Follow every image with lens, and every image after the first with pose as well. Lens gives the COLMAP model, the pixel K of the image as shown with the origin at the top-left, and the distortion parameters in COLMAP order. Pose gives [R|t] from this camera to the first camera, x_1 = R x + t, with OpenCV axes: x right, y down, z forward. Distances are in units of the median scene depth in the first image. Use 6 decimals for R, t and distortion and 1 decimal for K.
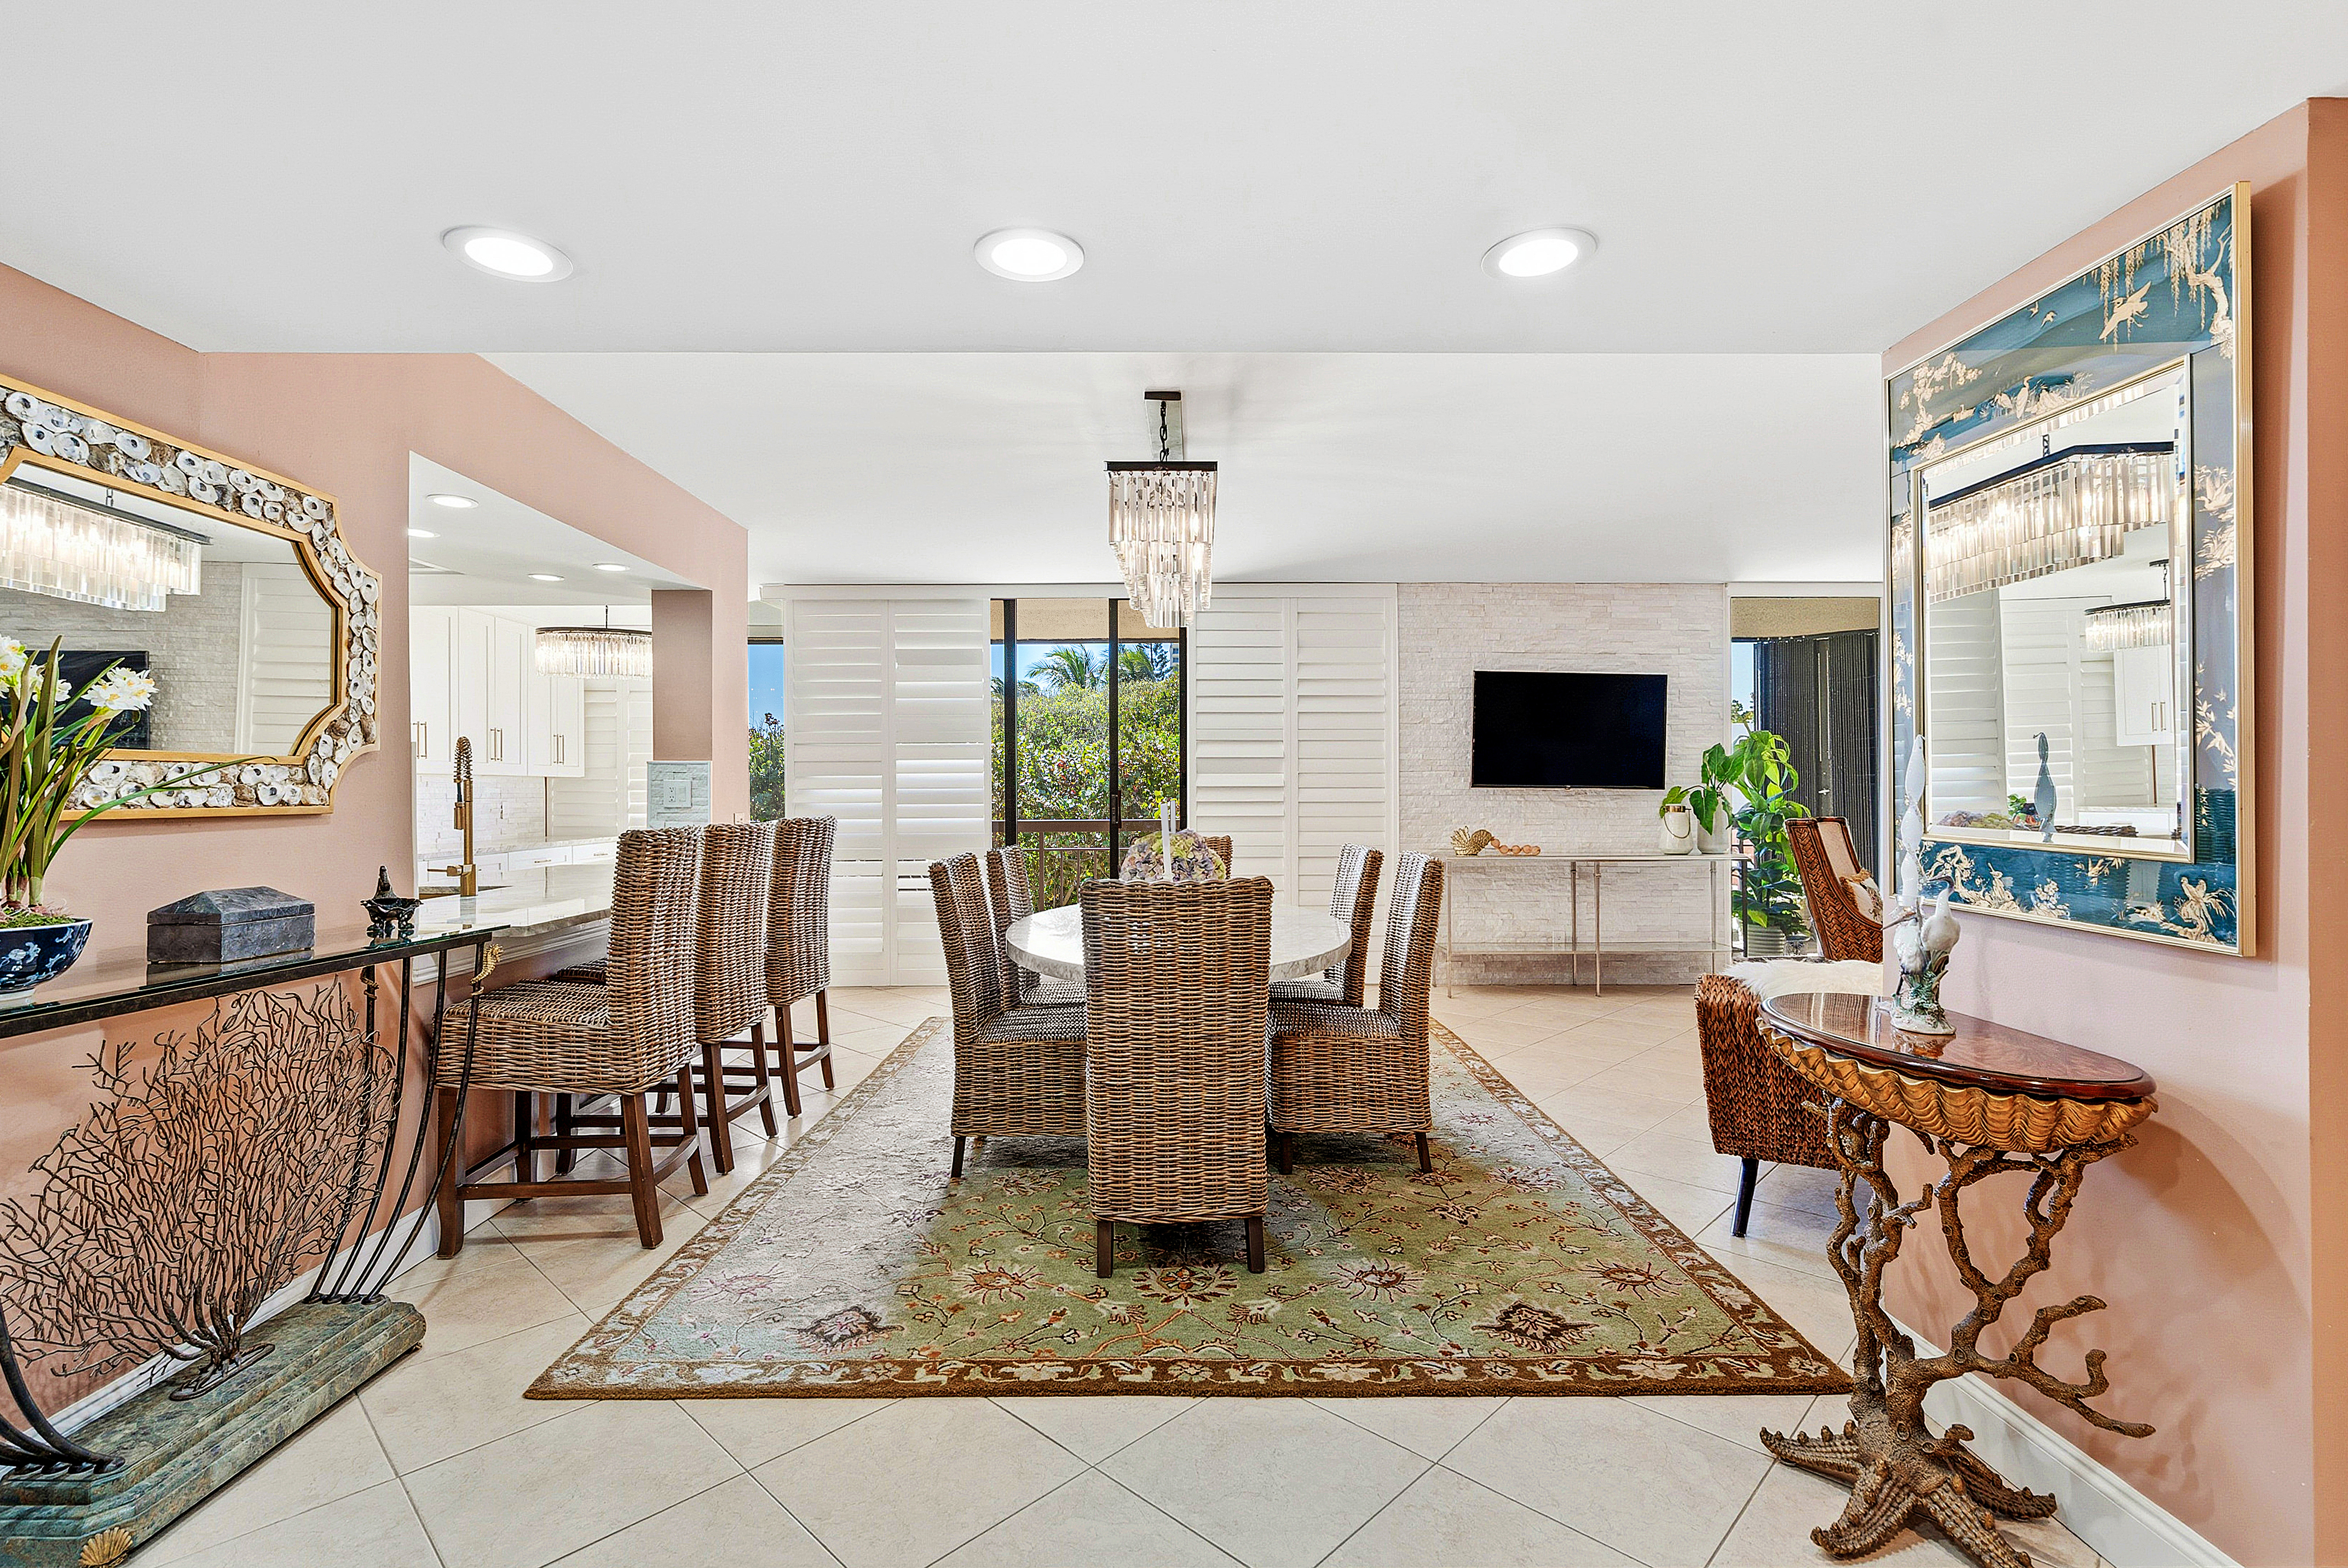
lens RADIAL K [[1082.4, 0, 1164.2], [0, 1082.4, 778.1], [0, 0, 1]] dist [-0.001339, 0.000892]
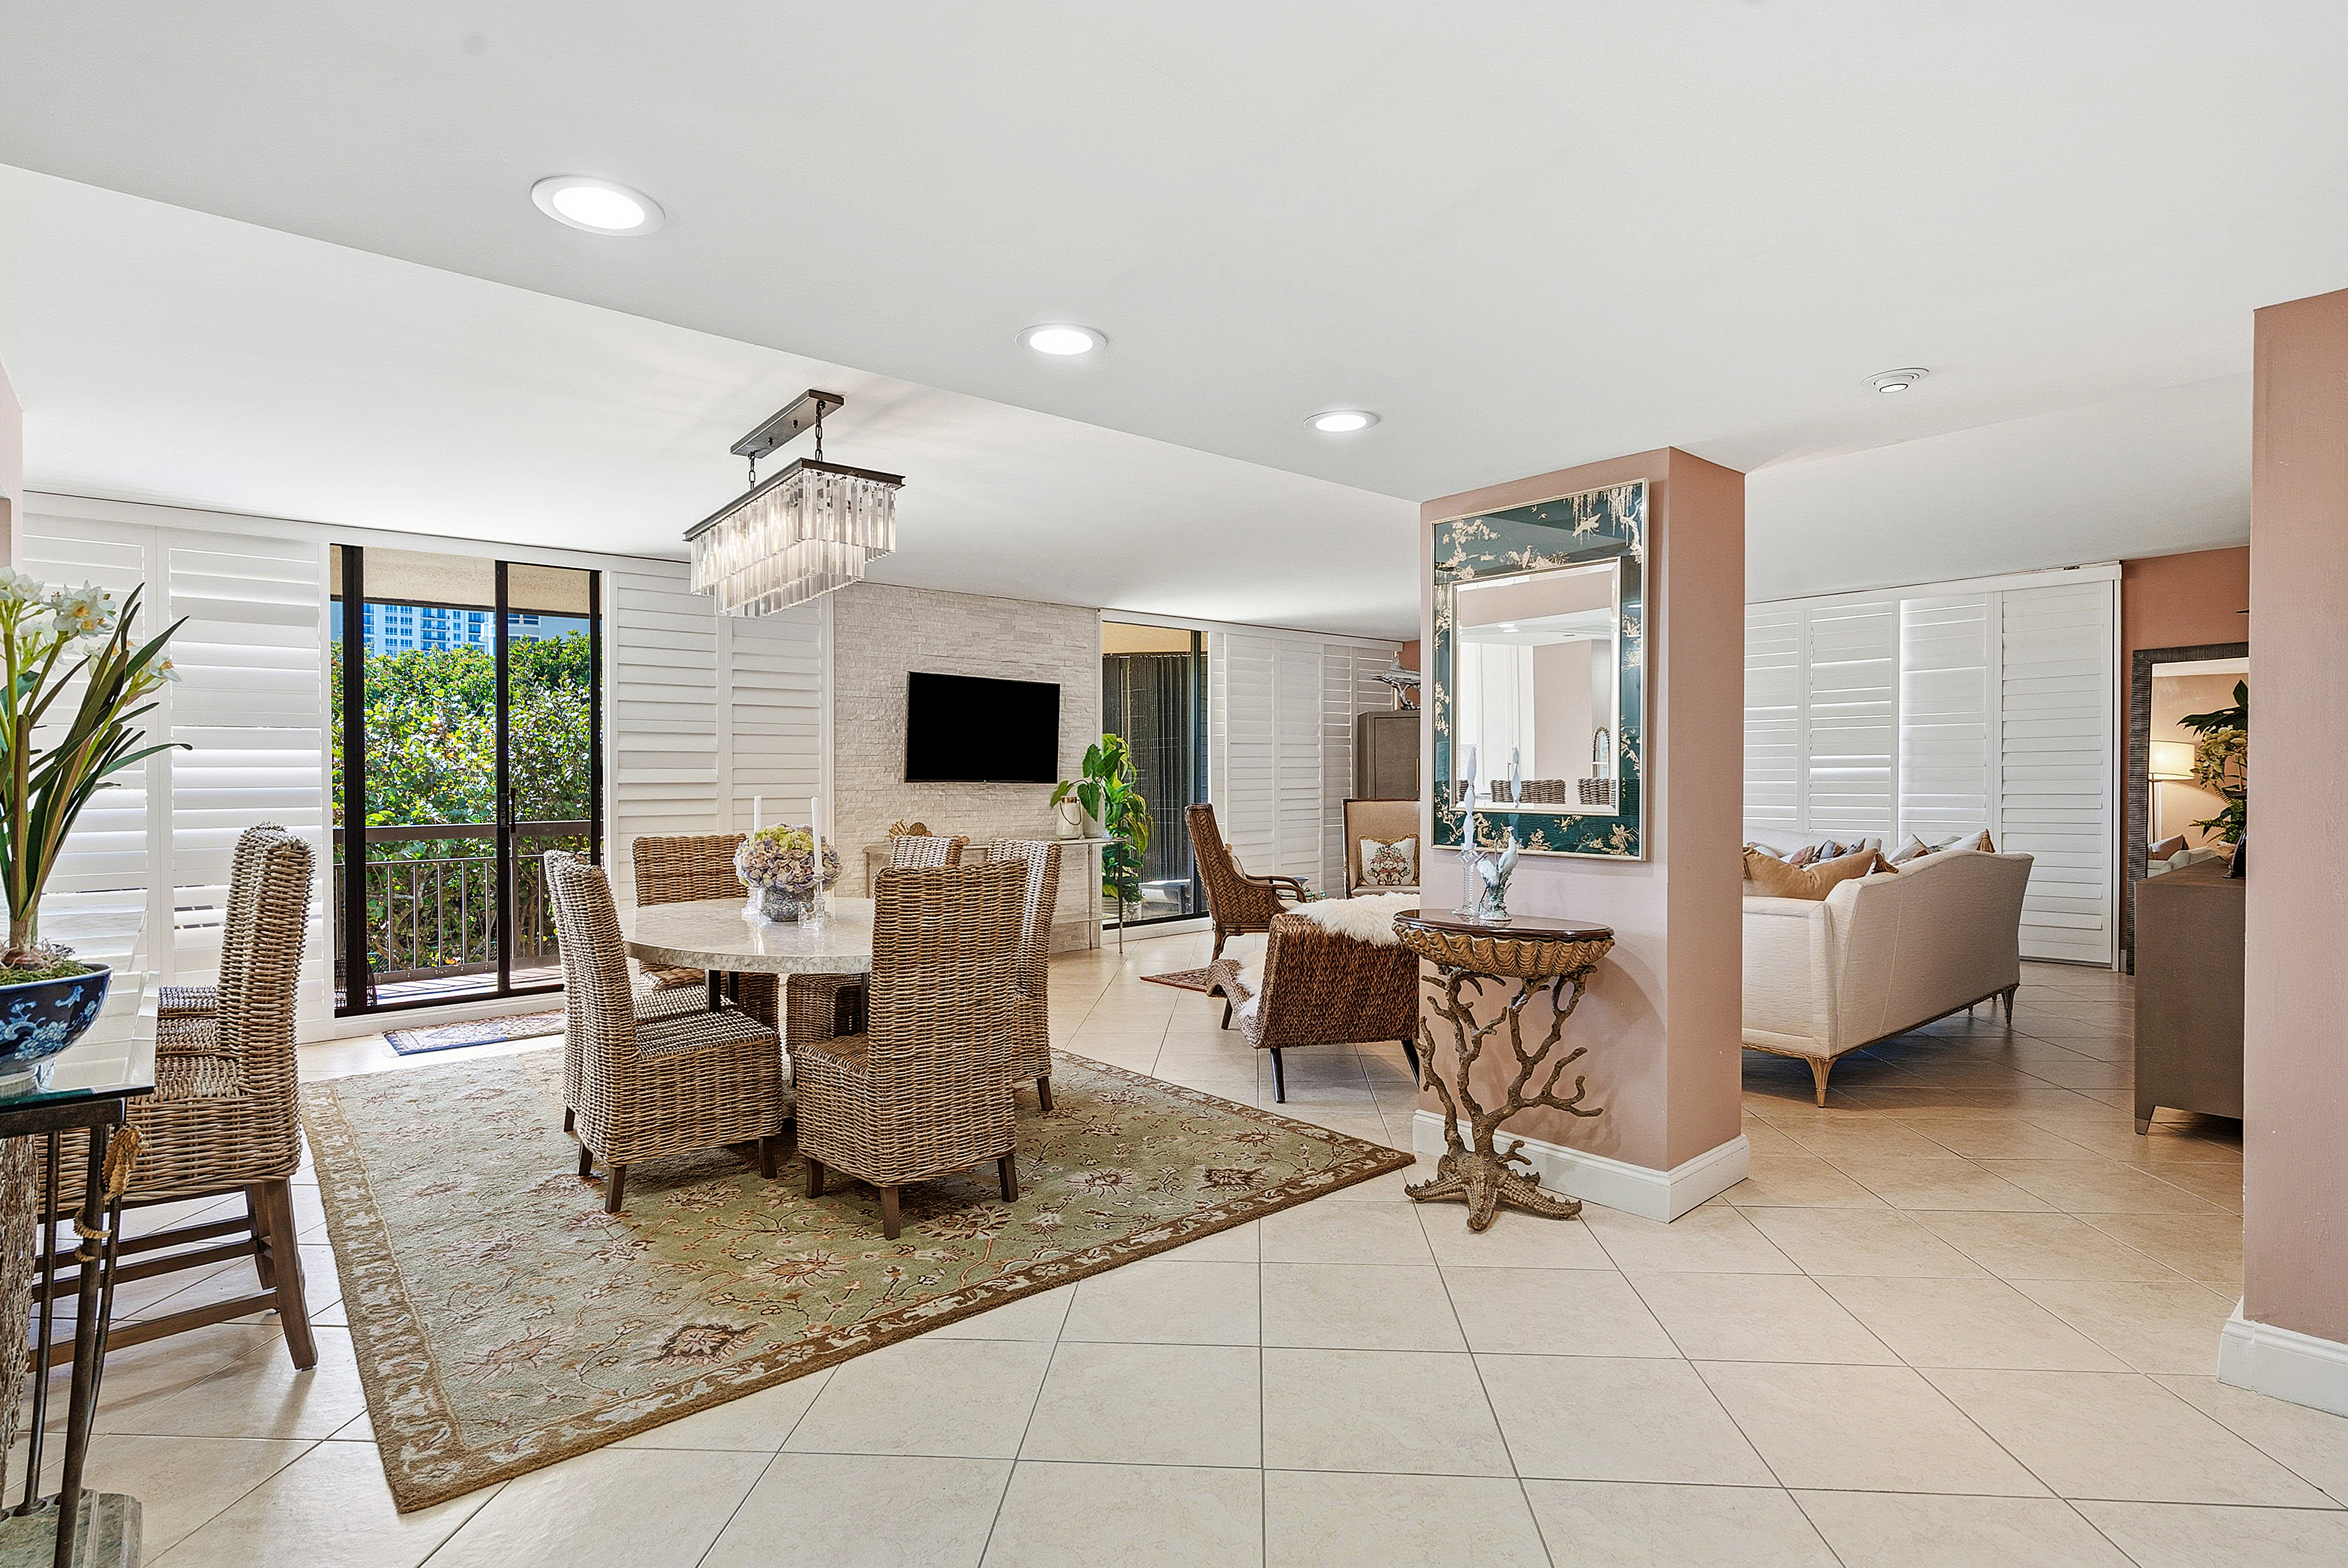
lens RADIAL K [[1142.5, 0, 1175.2], [0, 1142.5, 780.6], [0, 0, 1]] dist [-0.011154, 0.000249]
pose [[0.769865, -0.004247, 0.638192, -0.598563], [0.000647, 0.999983, 0.005874, 0.001317], [-0.638206, -0.004110, 0.769855, -0.048055]]
